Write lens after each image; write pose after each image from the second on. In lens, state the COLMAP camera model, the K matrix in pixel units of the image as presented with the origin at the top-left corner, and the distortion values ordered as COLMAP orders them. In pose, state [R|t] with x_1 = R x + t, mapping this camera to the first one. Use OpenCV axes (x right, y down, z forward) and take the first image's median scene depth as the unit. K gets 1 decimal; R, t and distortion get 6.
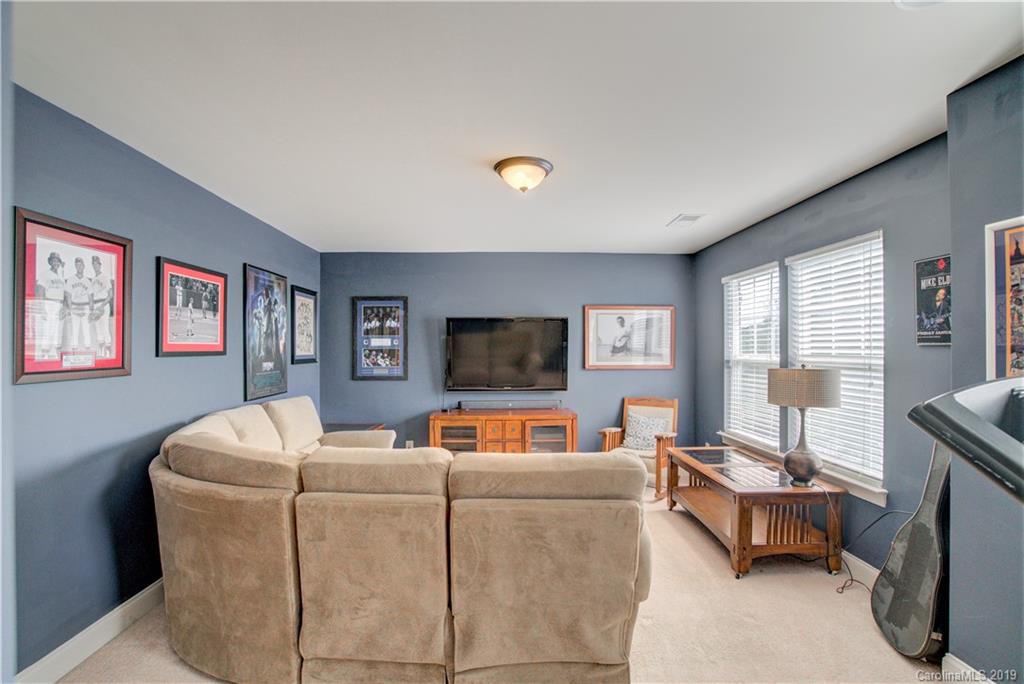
lens RADIAL K [[475.9, 0, 504.1], [0, 475.9, 343.2], [0, 0, 1]] dist [-0.045571, 0.013042]
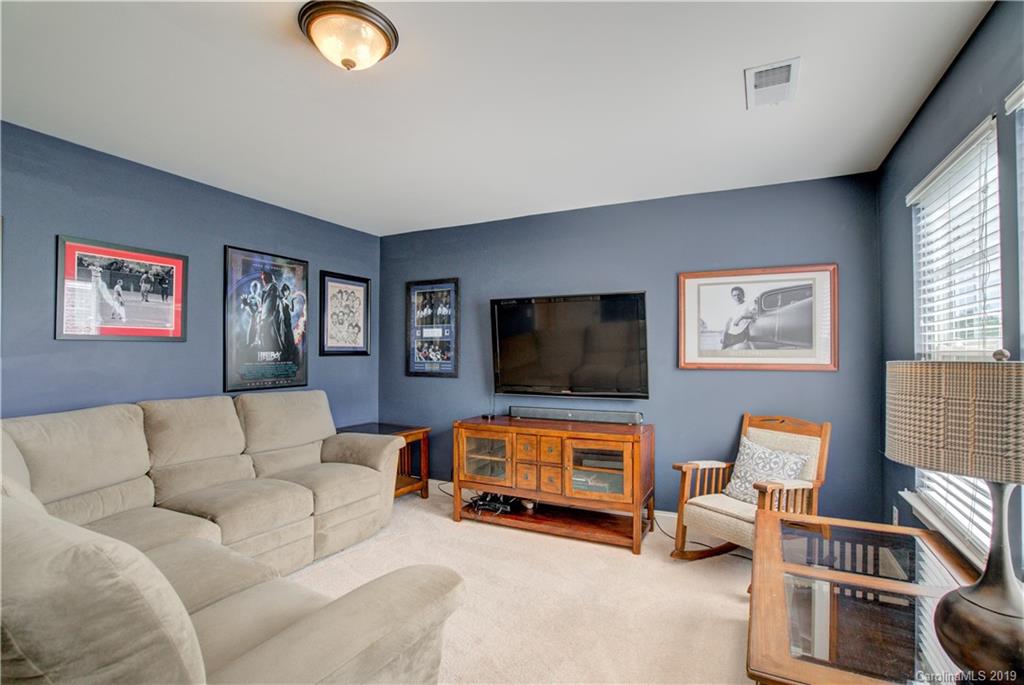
lens RADIAL K [[475.9, 0, 516.8], [0, 475.9, 342.0], [0, 0, 1]] dist [-0.045571, 0.013042]
pose [[0.887852, -0.006550, -0.460083, 0.283629], [0.002422, 0.999951, -0.009562, 0.024285], [0.460123, 0.007375, 0.887824, 0.314595]]
